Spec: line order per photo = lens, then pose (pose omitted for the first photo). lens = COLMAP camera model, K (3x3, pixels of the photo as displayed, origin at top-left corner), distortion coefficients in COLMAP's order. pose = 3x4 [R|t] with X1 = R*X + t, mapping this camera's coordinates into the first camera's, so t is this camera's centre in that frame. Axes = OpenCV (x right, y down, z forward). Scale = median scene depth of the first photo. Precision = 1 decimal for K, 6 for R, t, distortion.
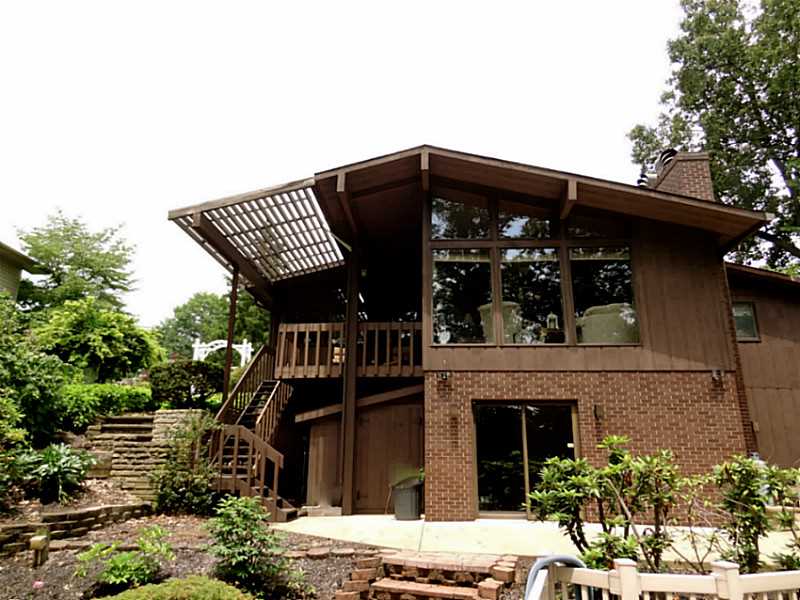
lens RADIAL K [[560.3, 0, 400.0], [0, 560.3, 300.0], [0, 0, 1]] dist [0.001580, 0.000725]
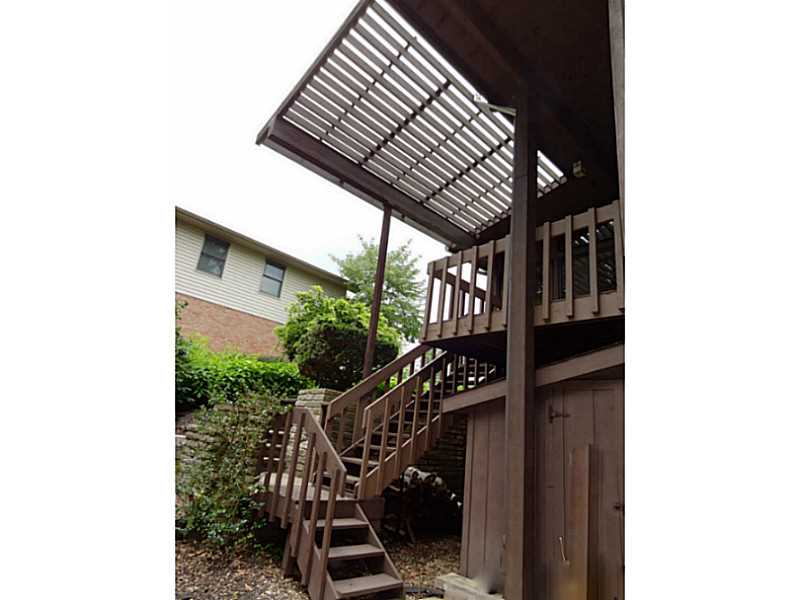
lens RADIAL K [[421.6, 0, 400.0], [0, 421.6, 300.0], [0, 0, 1]] dist [-0.001304, -0.000156]
pose [[0.738542, -0.136450, -0.660255, 0.067595], [0.086363, 0.990385, -0.108072, 0.113231], [0.668653, 0.022794, 0.743225, 0.498280]]
